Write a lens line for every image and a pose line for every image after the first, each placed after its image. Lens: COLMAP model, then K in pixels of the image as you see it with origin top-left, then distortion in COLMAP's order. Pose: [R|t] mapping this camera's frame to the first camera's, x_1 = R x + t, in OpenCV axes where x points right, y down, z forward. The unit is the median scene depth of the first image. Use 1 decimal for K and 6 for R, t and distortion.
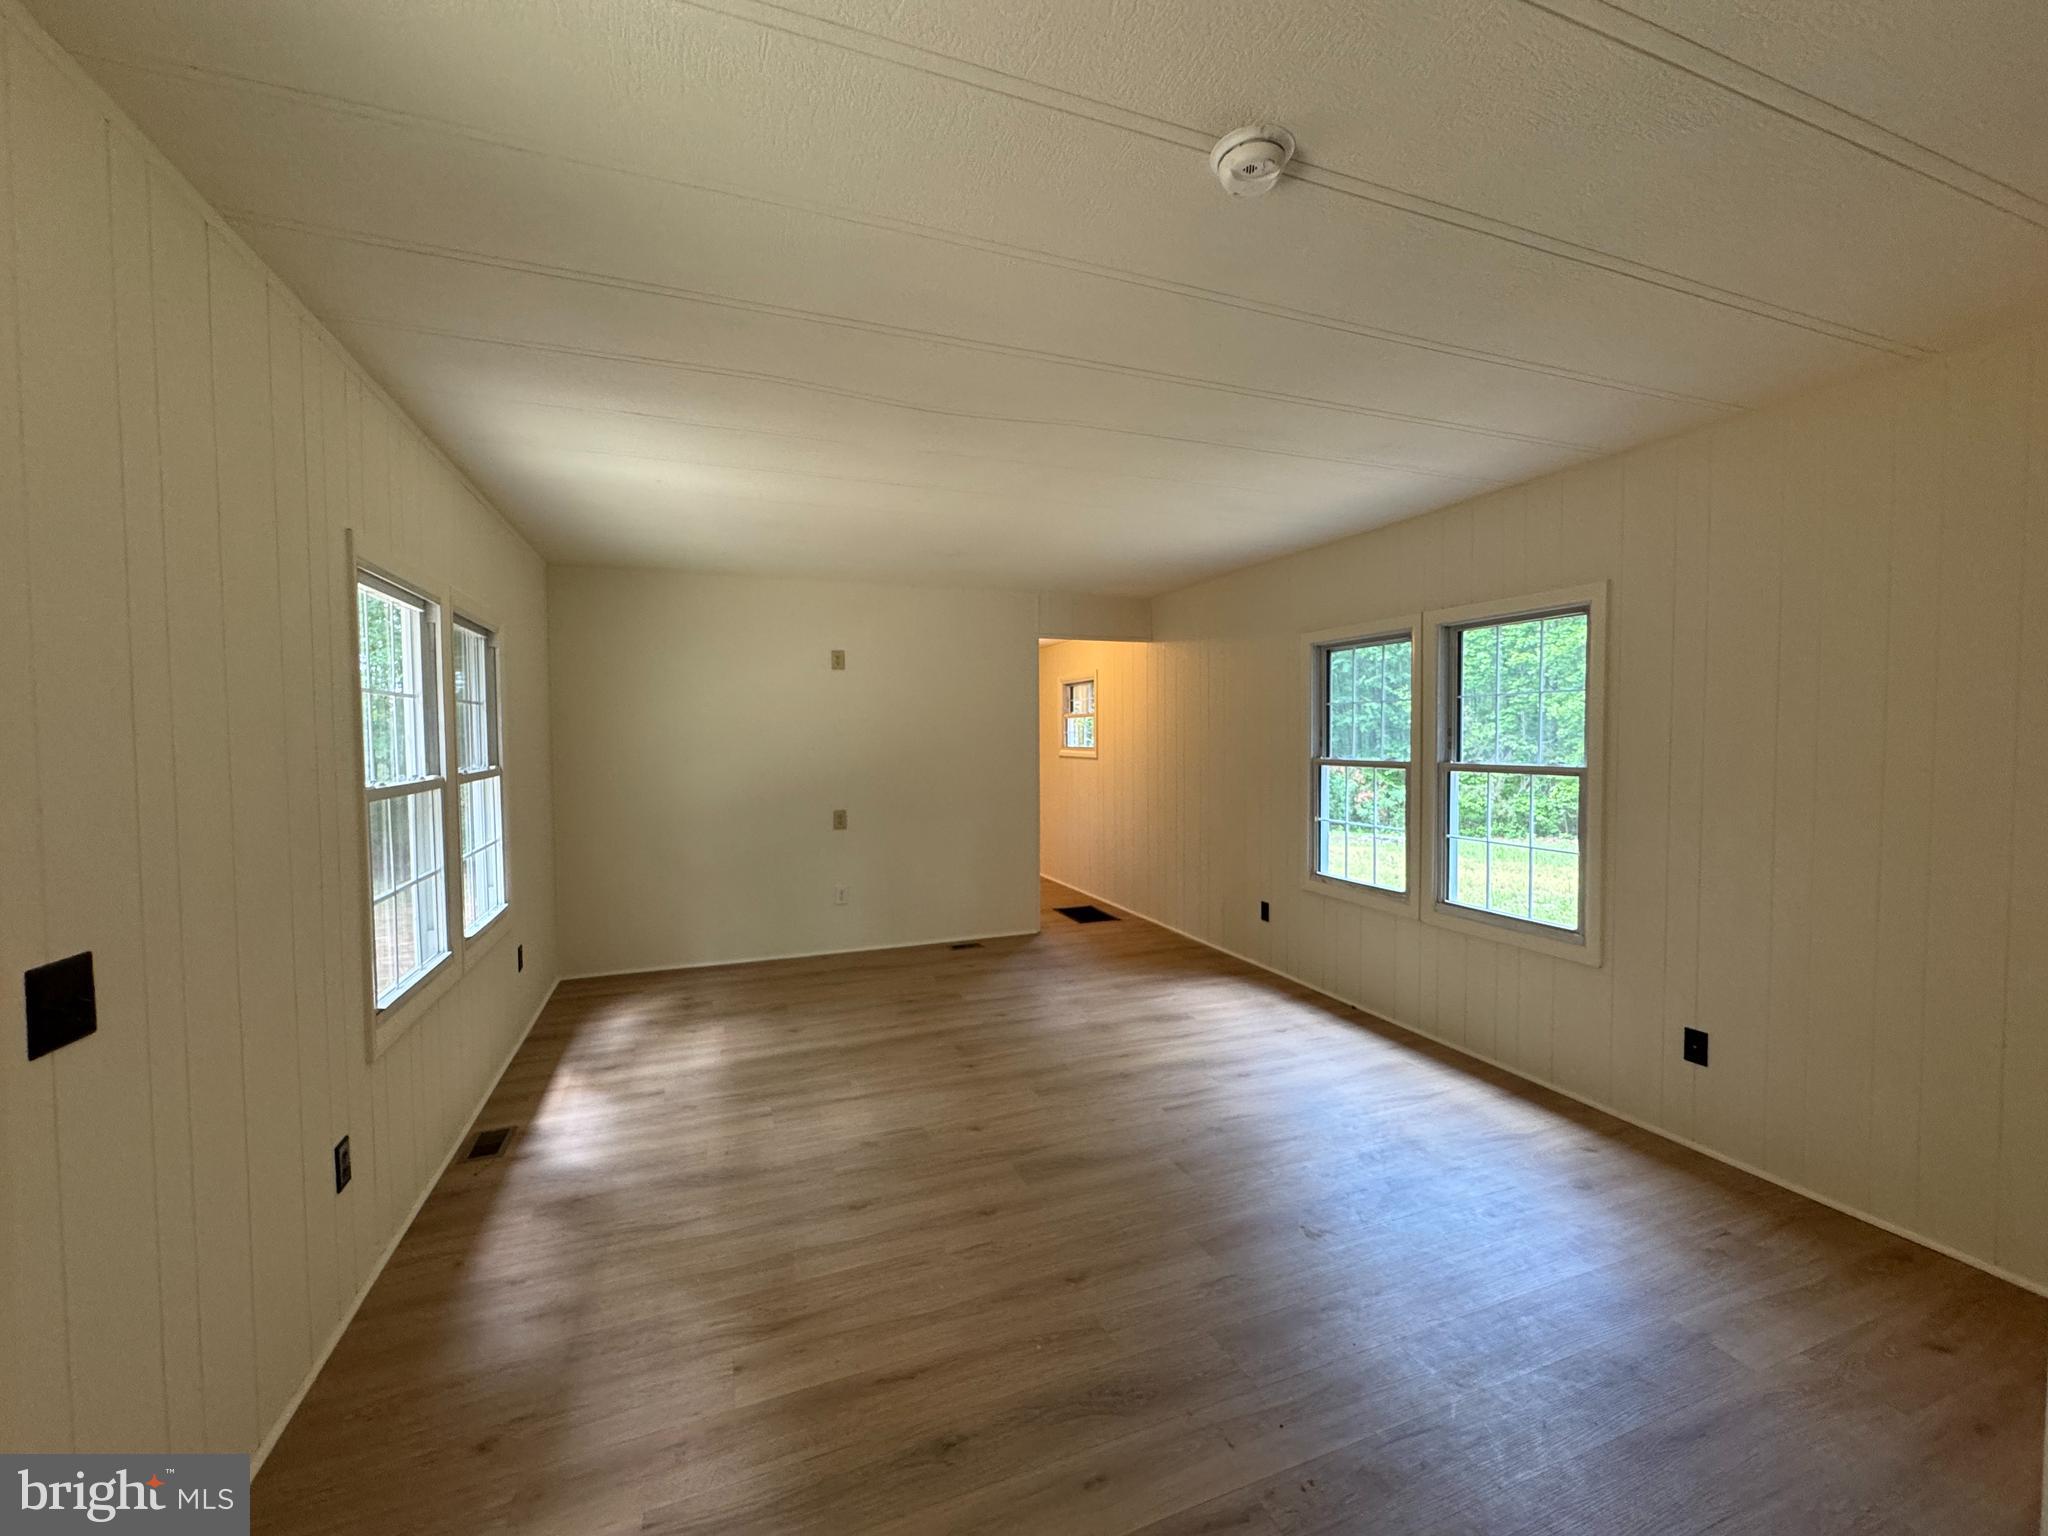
lens RADIAL K [[820.5, 0, 1023.0], [0, 820.5, 763.6], [0, 0, 1]] dist [-0.001831, 0.000158]
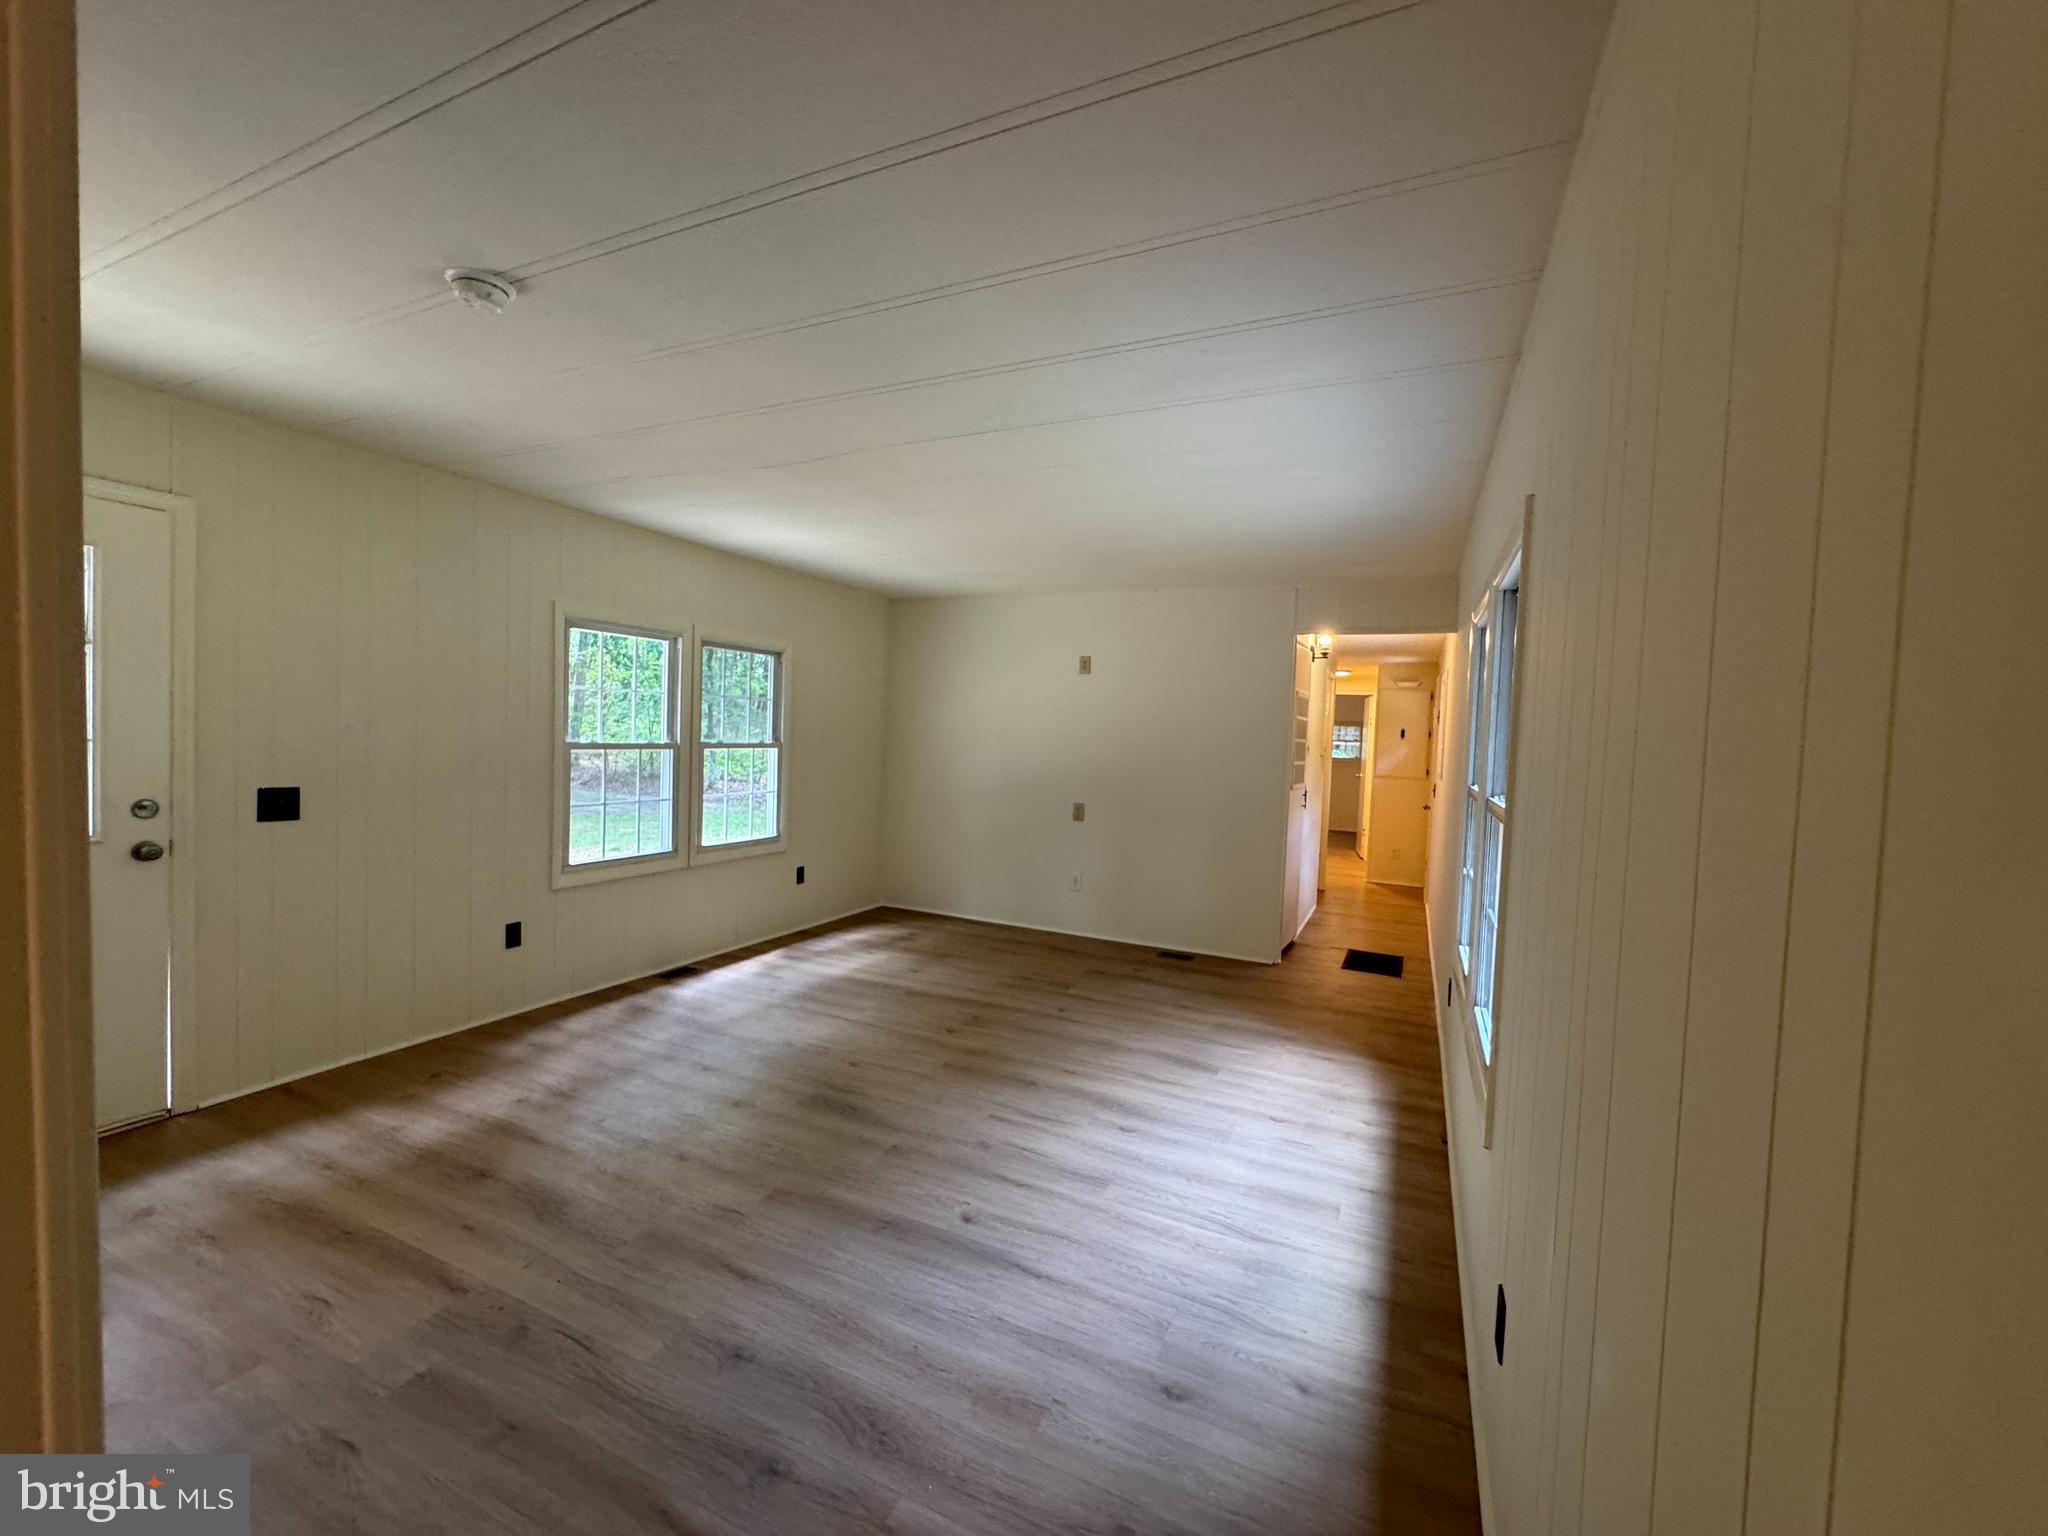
lens RADIAL K [[820.5, 0, 1023.0], [0, 820.5, 763.6], [0, 0, 1]] dist [-0.001831, 0.000158]
pose [[0.690877, 0.060020, -0.720476, 0.762171], [-0.068645, 0.997492, 0.017272, -0.014085], [0.719706, 0.037524, 0.693264, 0.290809]]
